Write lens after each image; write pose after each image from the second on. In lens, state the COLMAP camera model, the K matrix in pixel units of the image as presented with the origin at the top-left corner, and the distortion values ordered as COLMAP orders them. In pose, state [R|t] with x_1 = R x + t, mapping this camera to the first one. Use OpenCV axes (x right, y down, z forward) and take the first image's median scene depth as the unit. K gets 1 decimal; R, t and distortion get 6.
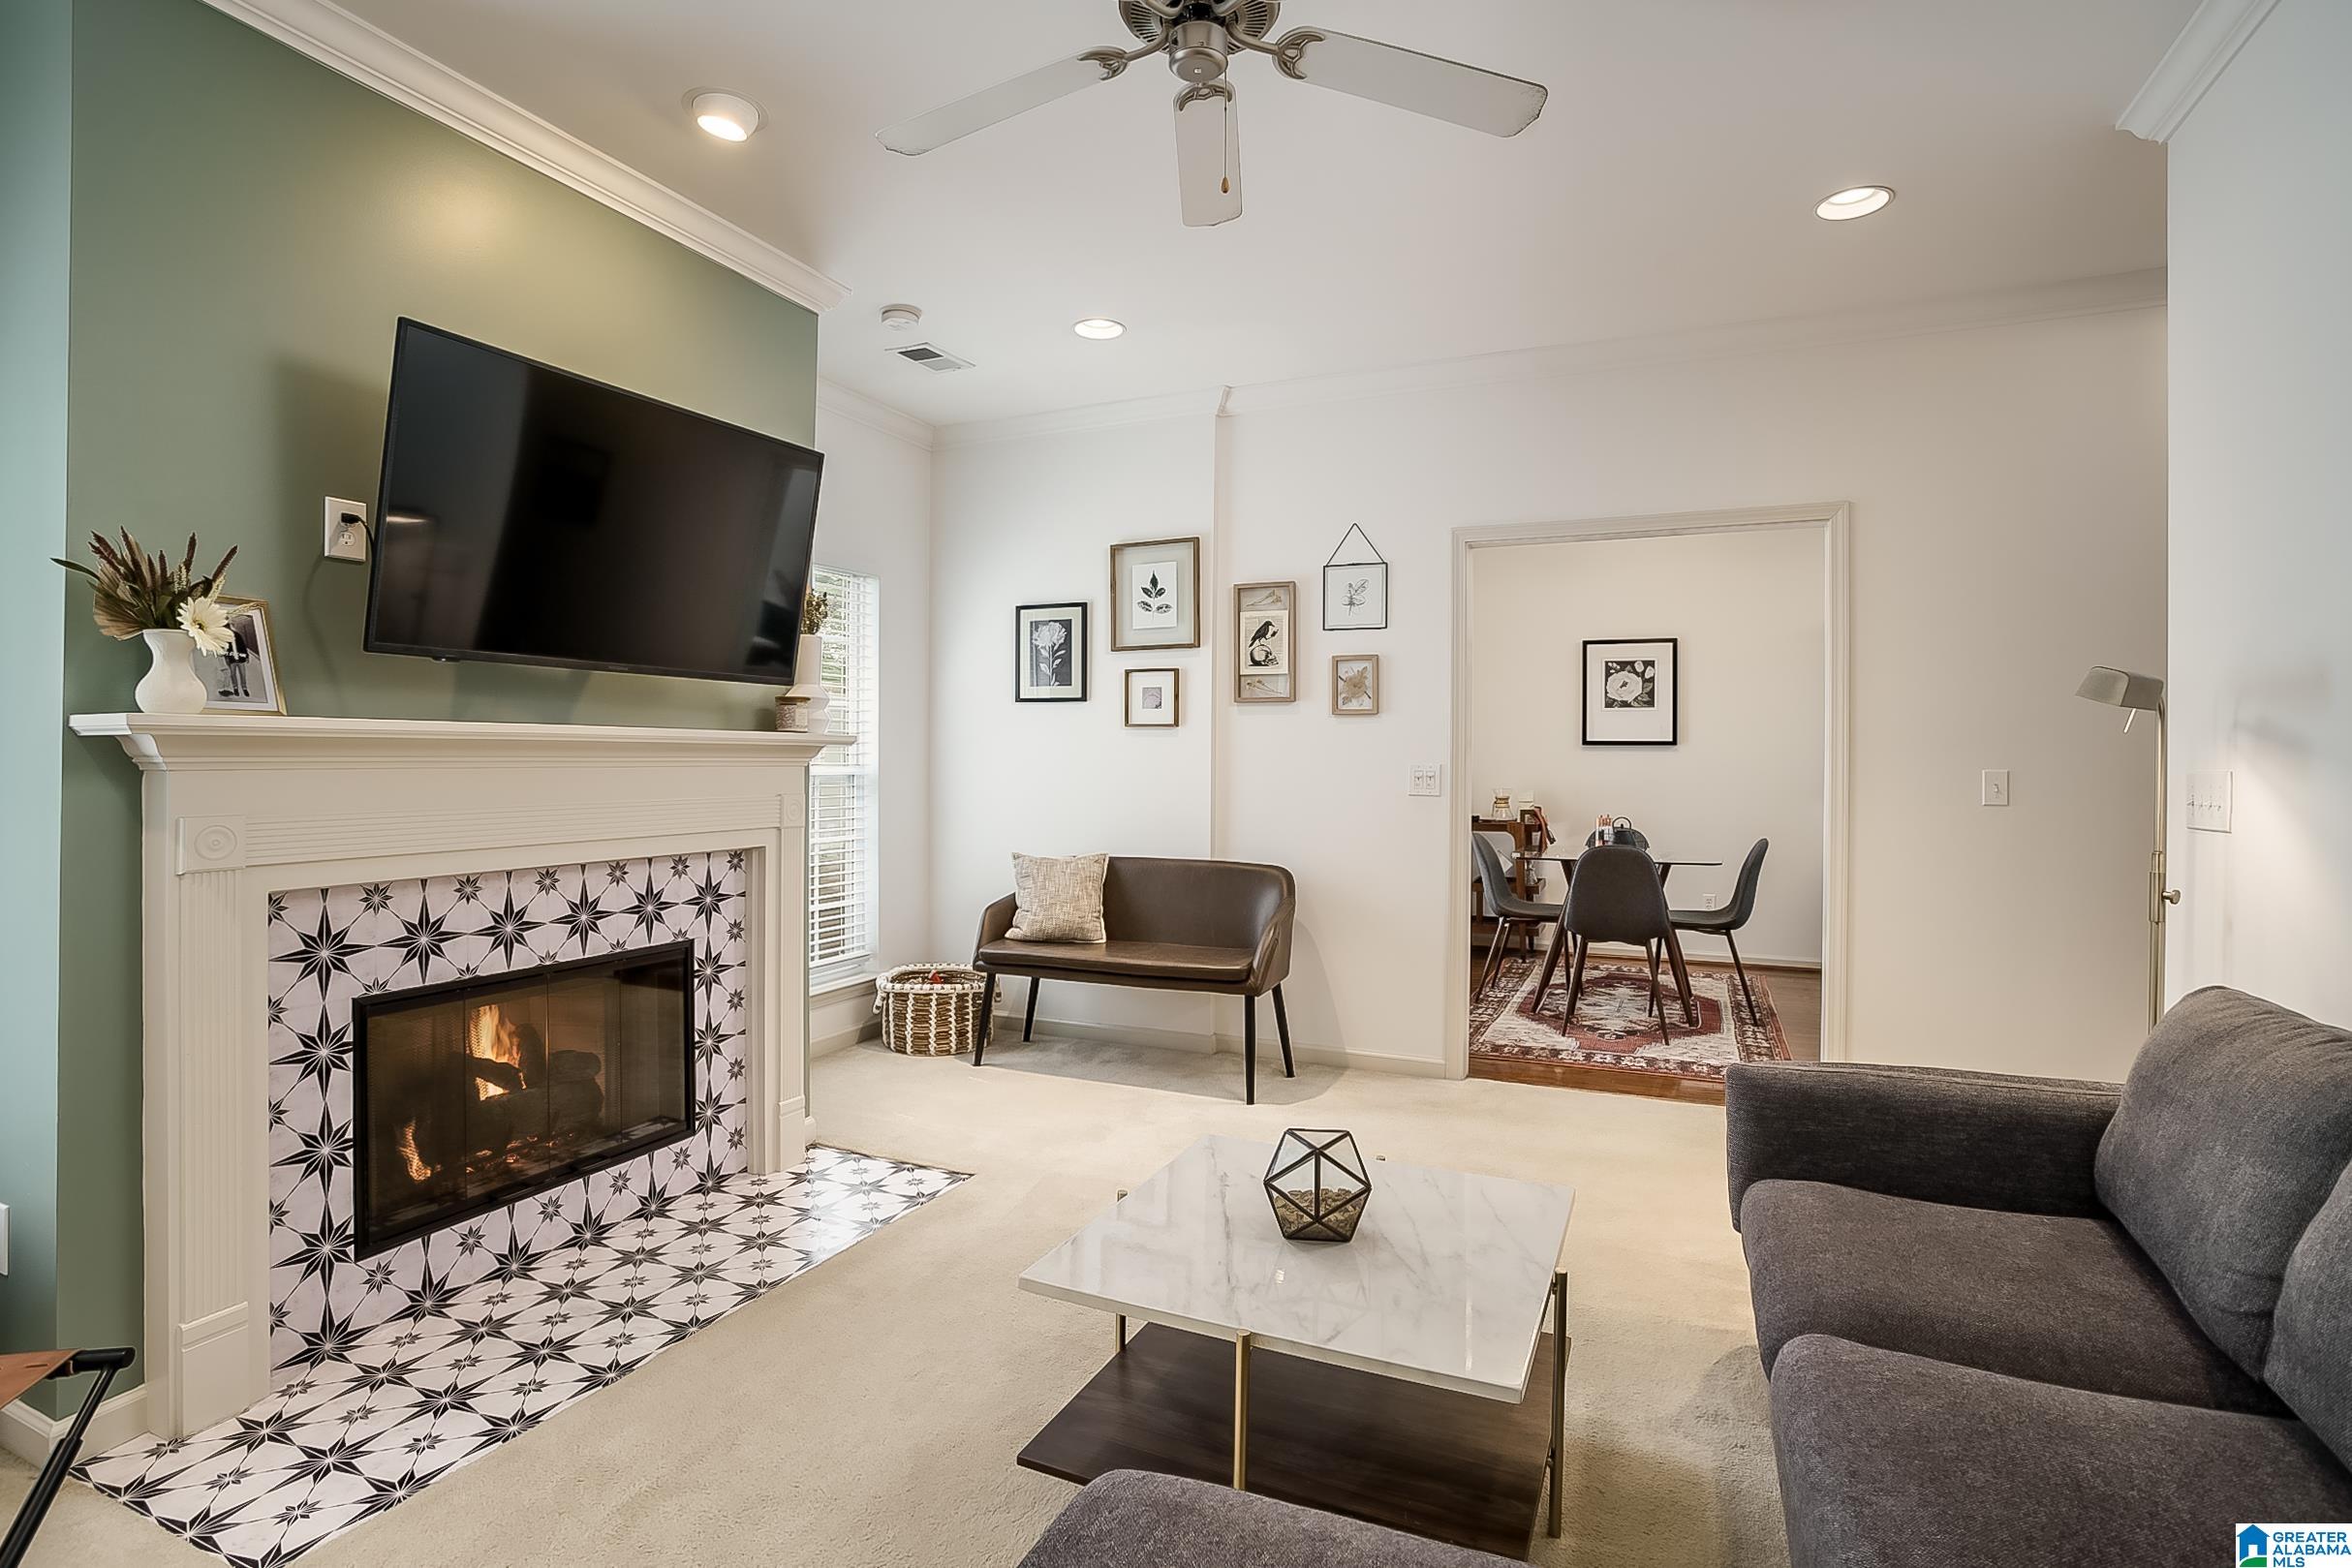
lens RADIAL K [[1143.7, 0, 1164.5], [0, 1143.7, 766.1], [0, 0, 1]] dist [-0.050866, 0.013620]
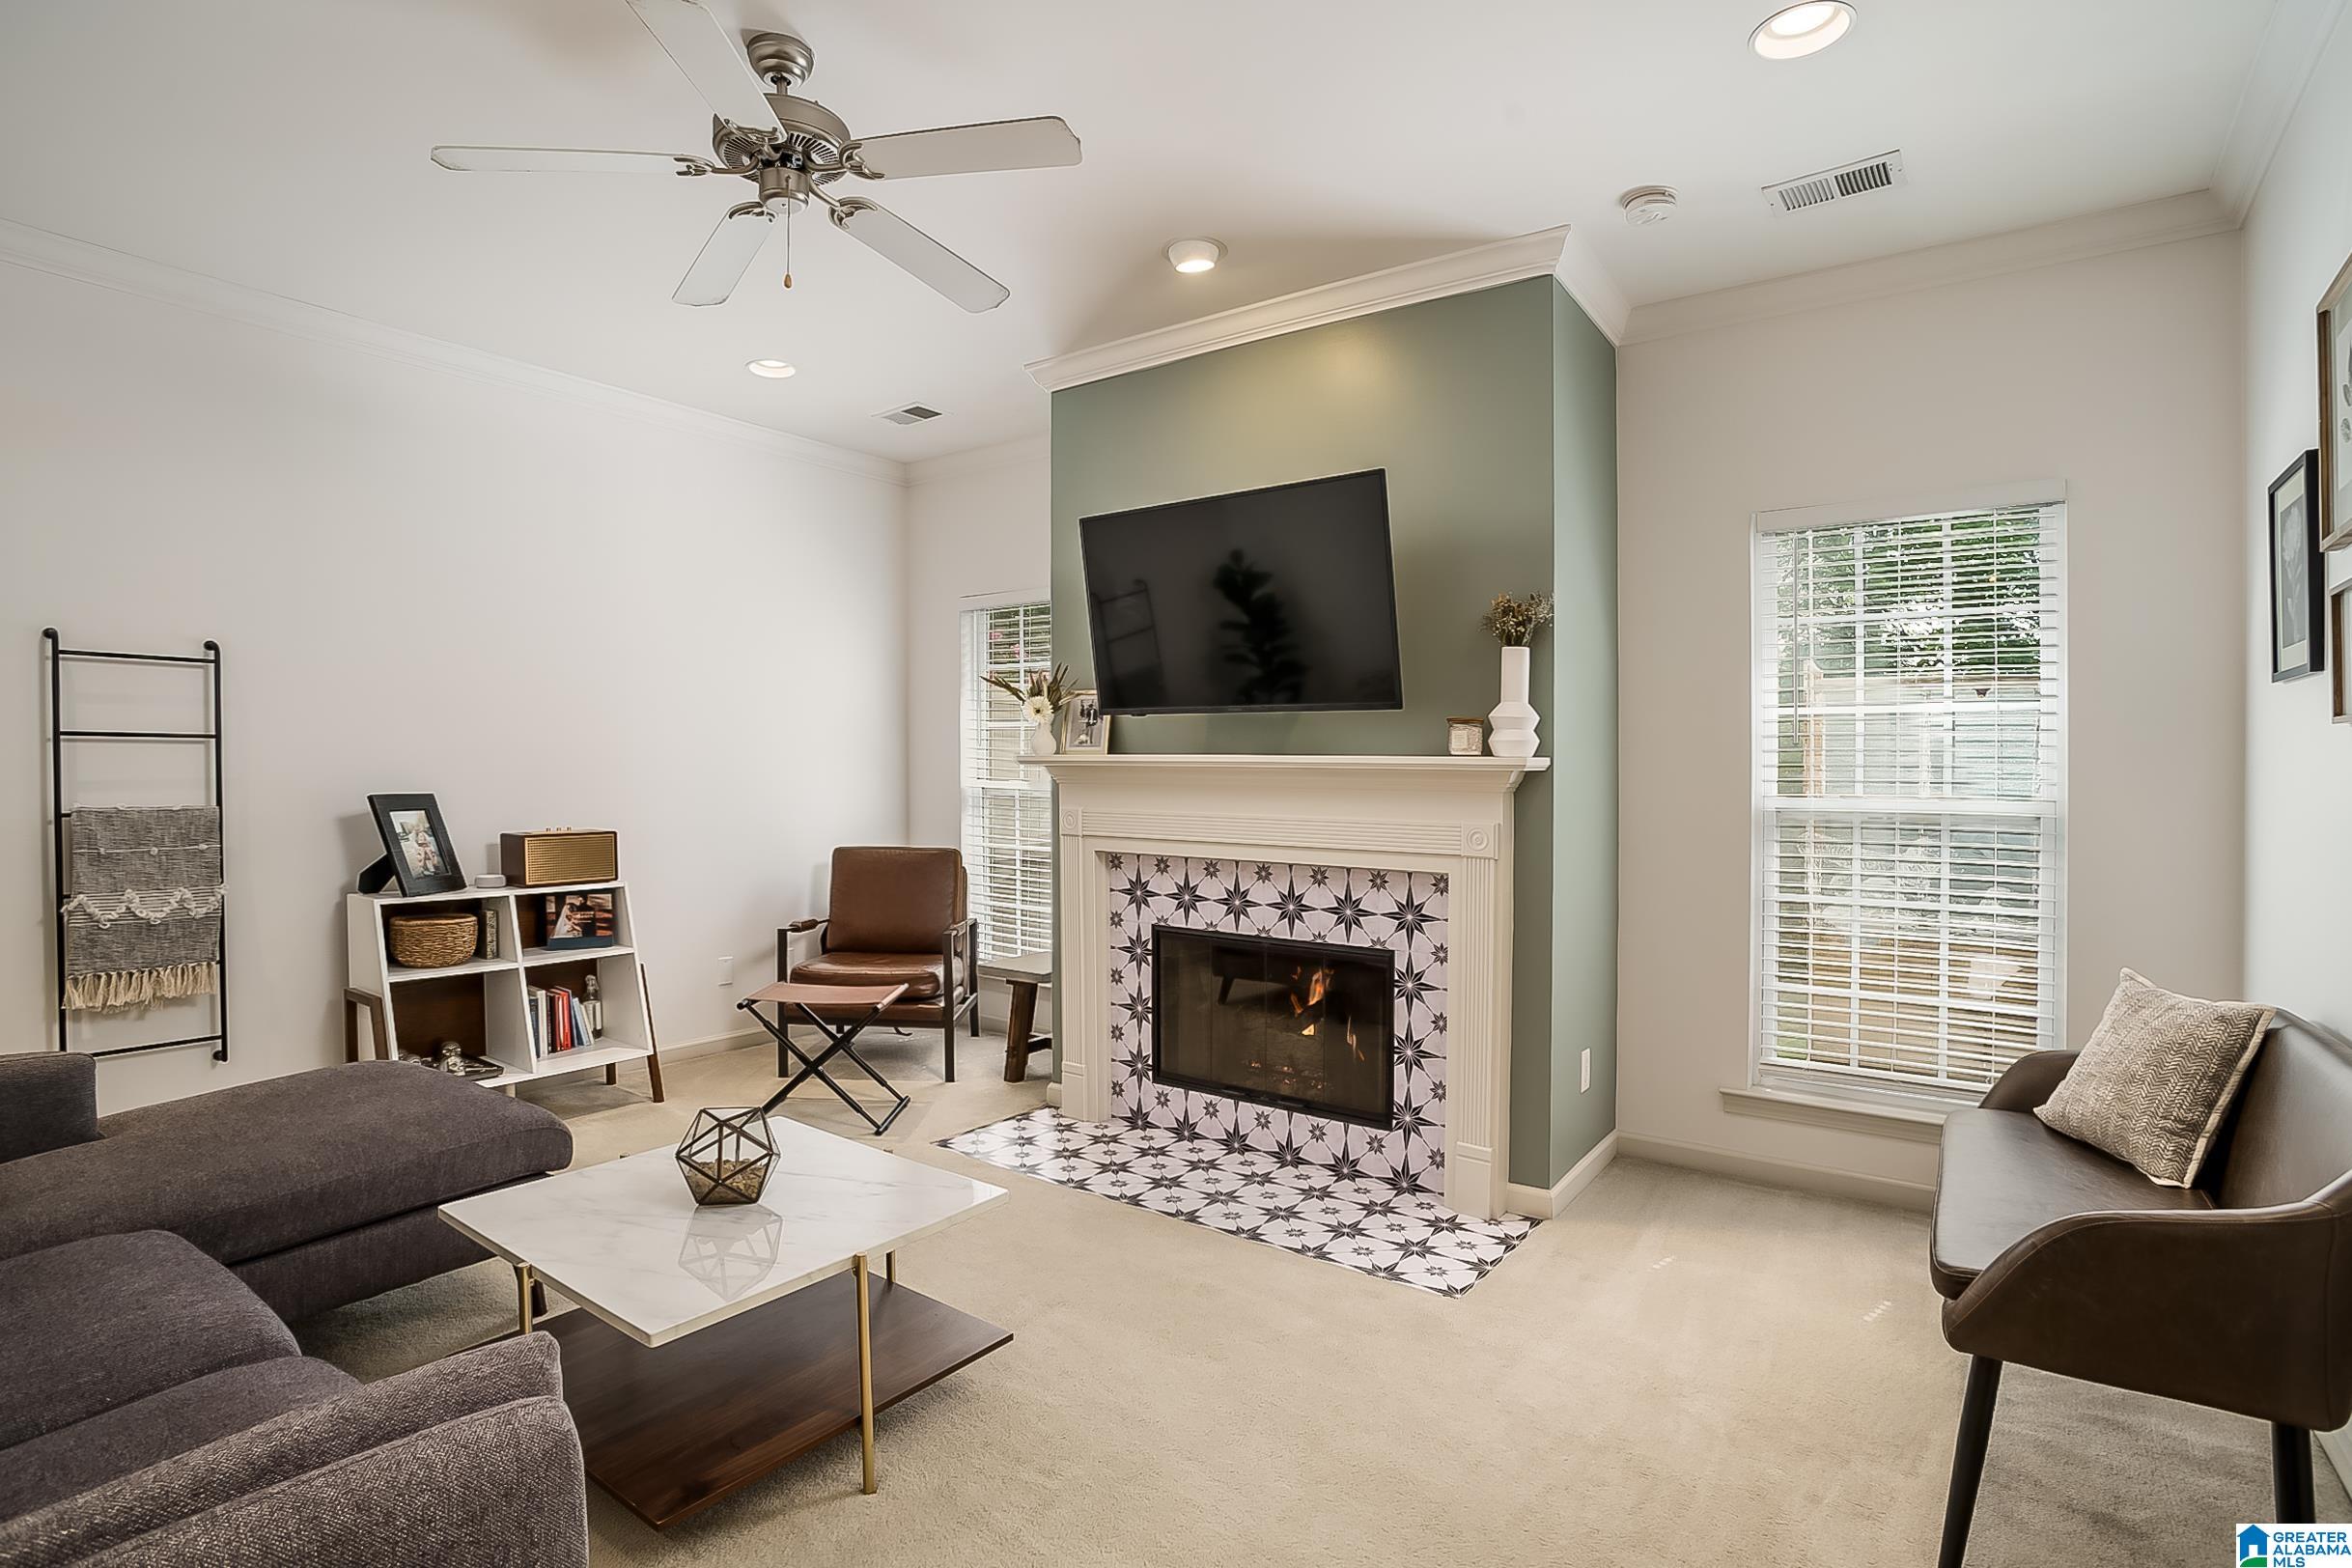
lens RADIAL K [[1143.8, 0, 1181.7], [0, 1143.8, 769.5], [0, 0, 1]] dist [-0.050866, 0.013620]
pose [[-0.196145, 0.015799, -0.980448, 0.594775], [-0.002714, 0.999858, 0.016655, -0.032097], [0.980571, 0.005927, -0.196074, 0.881070]]
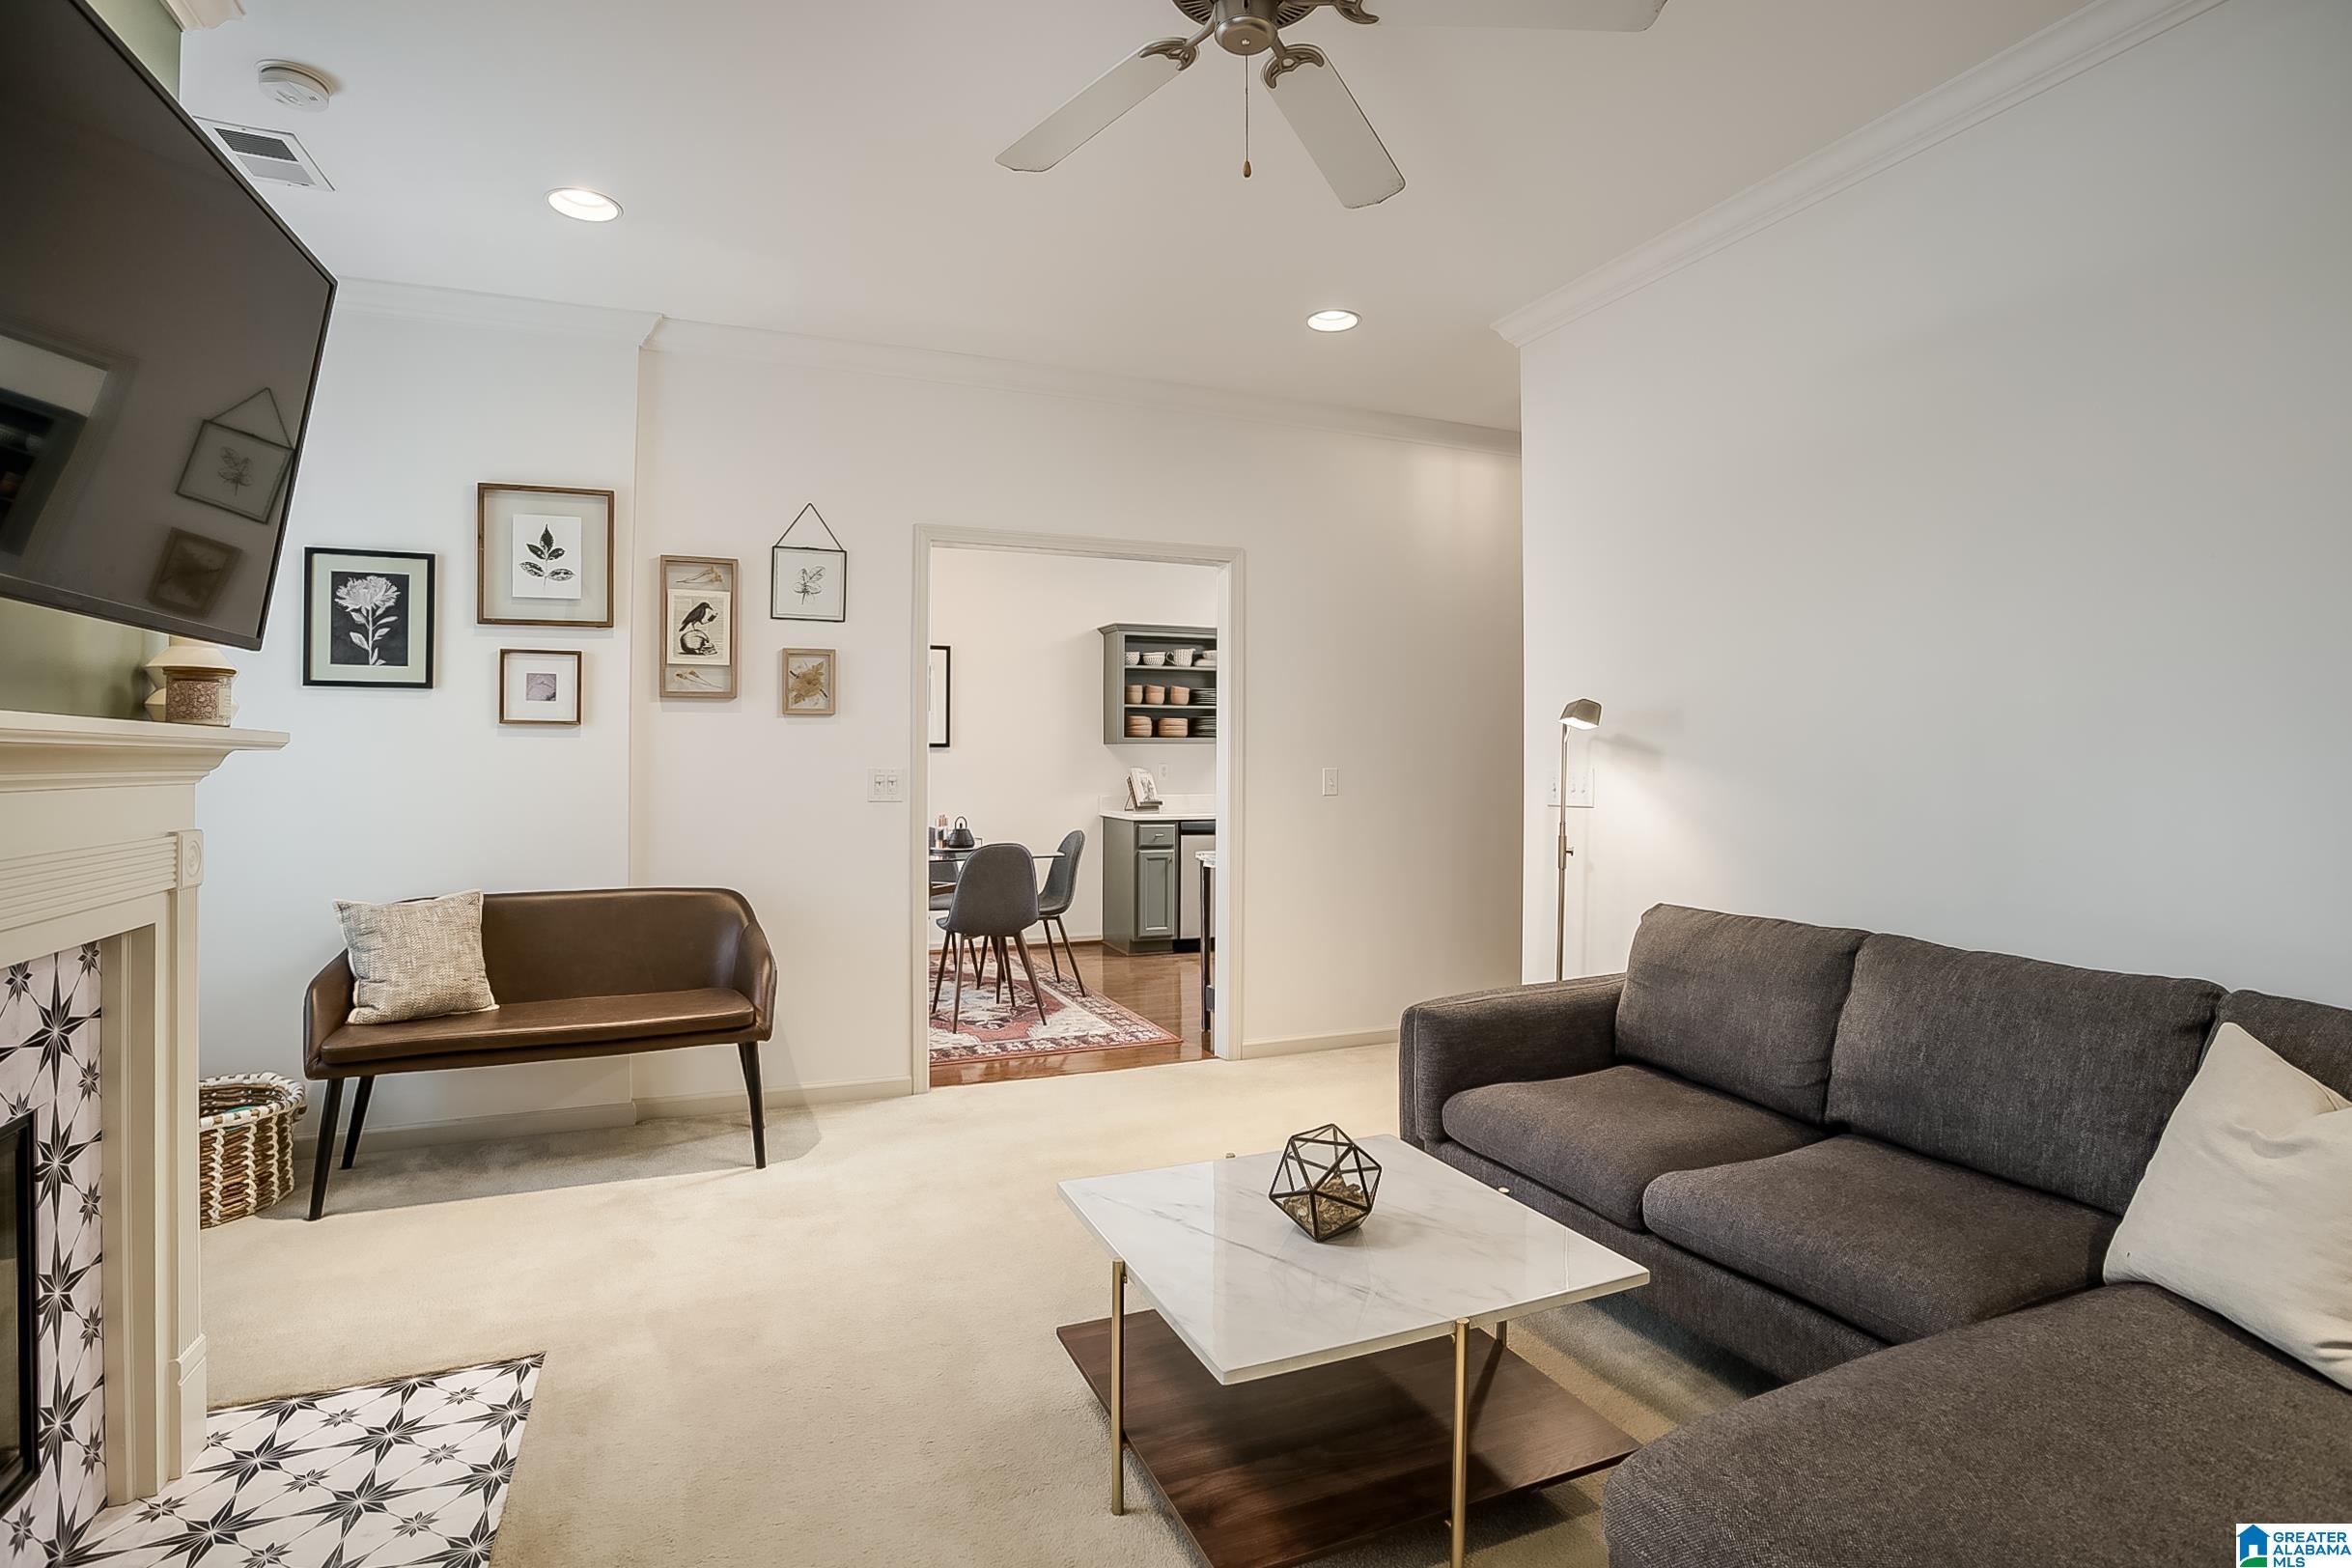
lens RADIAL K [[1143.8, 0, 1180.5], [0, 1143.8, 762.8], [0, 0, 1]] dist [-0.050866, 0.013620]
pose [[0.675160, -0.007860, 0.737629, -0.375099], [0.009396, 0.999954, 0.002055, -0.007334], [-0.737611, 0.005543, 0.675203, 0.211555]]
